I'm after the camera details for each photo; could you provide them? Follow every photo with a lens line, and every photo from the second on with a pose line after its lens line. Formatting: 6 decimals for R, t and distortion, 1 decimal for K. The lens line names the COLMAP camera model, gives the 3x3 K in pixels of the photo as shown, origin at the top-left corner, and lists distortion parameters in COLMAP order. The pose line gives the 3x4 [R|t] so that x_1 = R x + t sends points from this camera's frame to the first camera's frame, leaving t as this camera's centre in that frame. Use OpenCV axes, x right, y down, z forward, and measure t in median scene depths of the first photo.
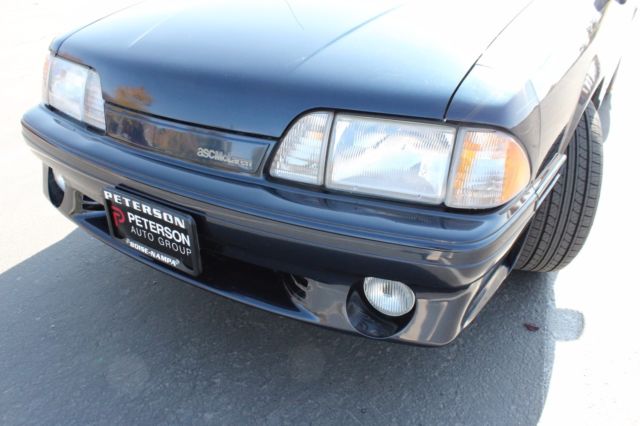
lens RADIAL K [[534.9, 0, 321.2], [0, 534.9, 213.6], [0, 0, 1]] dist [-0.165233, 0.137711]
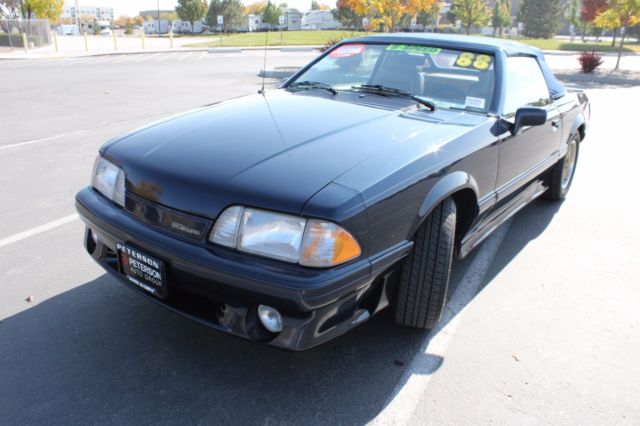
lens RADIAL K [[534.9, 0, 320.7], [0, 534.9, 213.5], [0, 0, 1]] dist [-0.165233, 0.137711]
pose [[0.993902, 0.060251, -0.092353, 0.373467], [-0.074197, 0.984982, -0.155903, 0.072498], [0.081573, 0.161805, 0.983445, -0.589848]]
